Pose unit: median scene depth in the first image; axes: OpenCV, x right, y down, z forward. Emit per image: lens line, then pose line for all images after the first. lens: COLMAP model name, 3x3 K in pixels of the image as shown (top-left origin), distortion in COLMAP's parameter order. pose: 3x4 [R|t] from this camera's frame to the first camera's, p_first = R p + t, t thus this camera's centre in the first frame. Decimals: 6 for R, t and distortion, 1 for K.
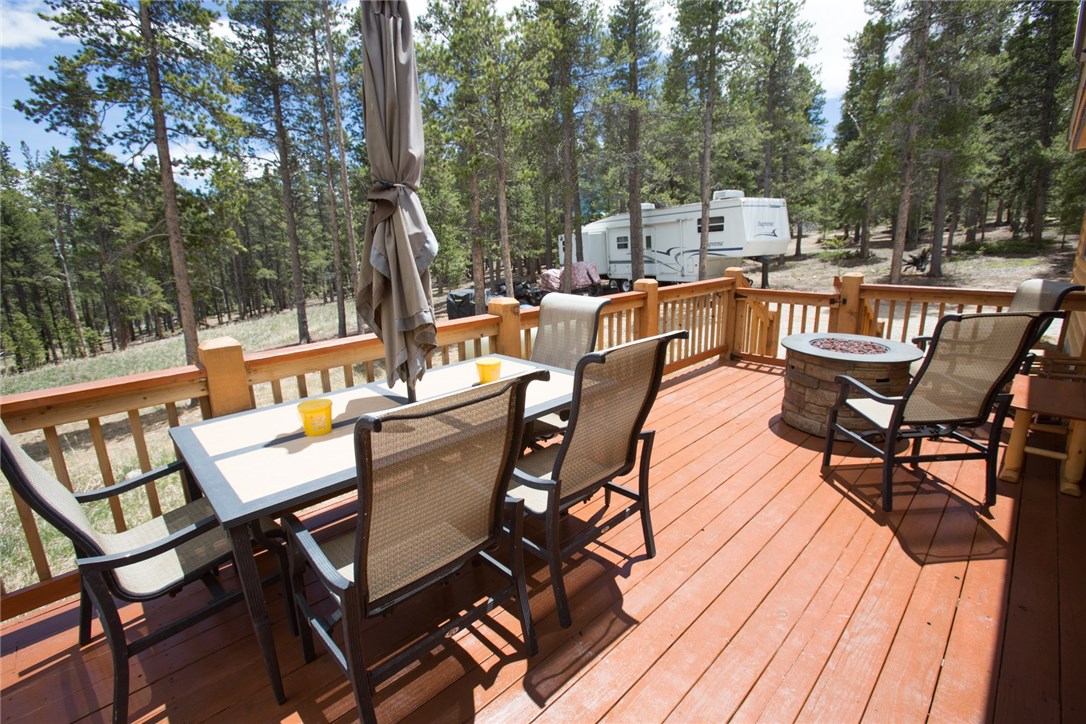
lens RADIAL K [[491.9, 0, 543.0], [0, 491.9, 362.0], [0, 0, 1]] dist [-0.068549, 0.019995]
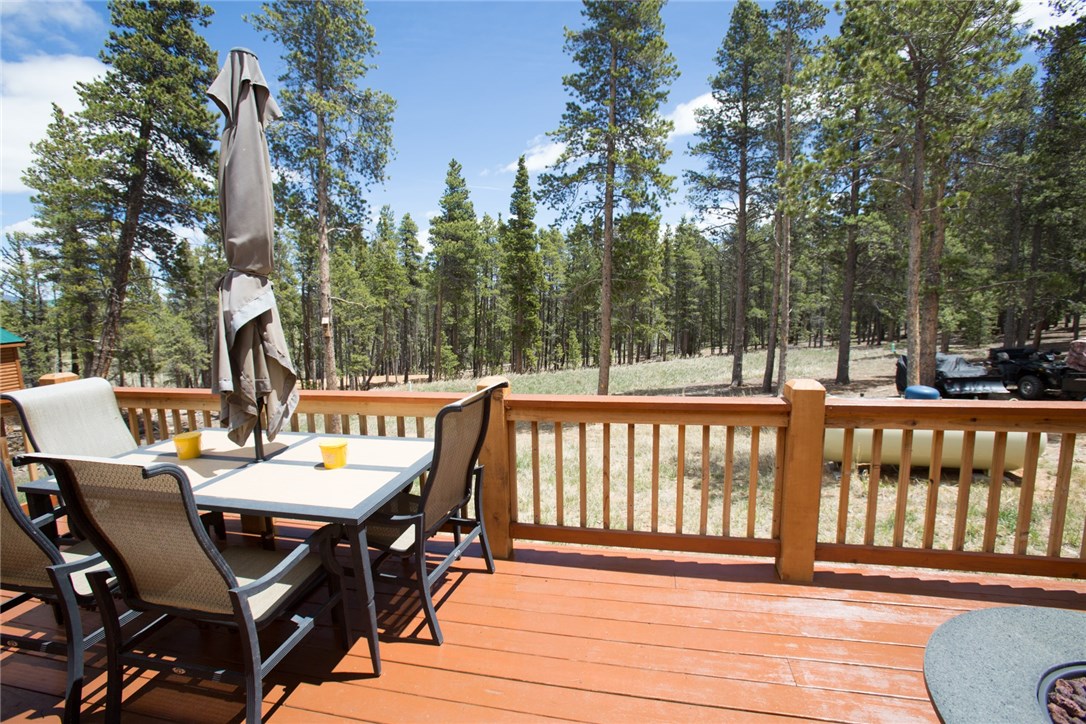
lens RADIAL K [[491.9, 0, 543.0], [0, 491.9, 362.0], [0, 0, 1]] dist [-0.068549, 0.019995]
pose [[0.567871, 0.126161, -0.813391, 0.141800], [-0.192035, 0.981221, 0.018123, -0.041012], [0.800403, 0.145908, 0.581434, 0.124853]]
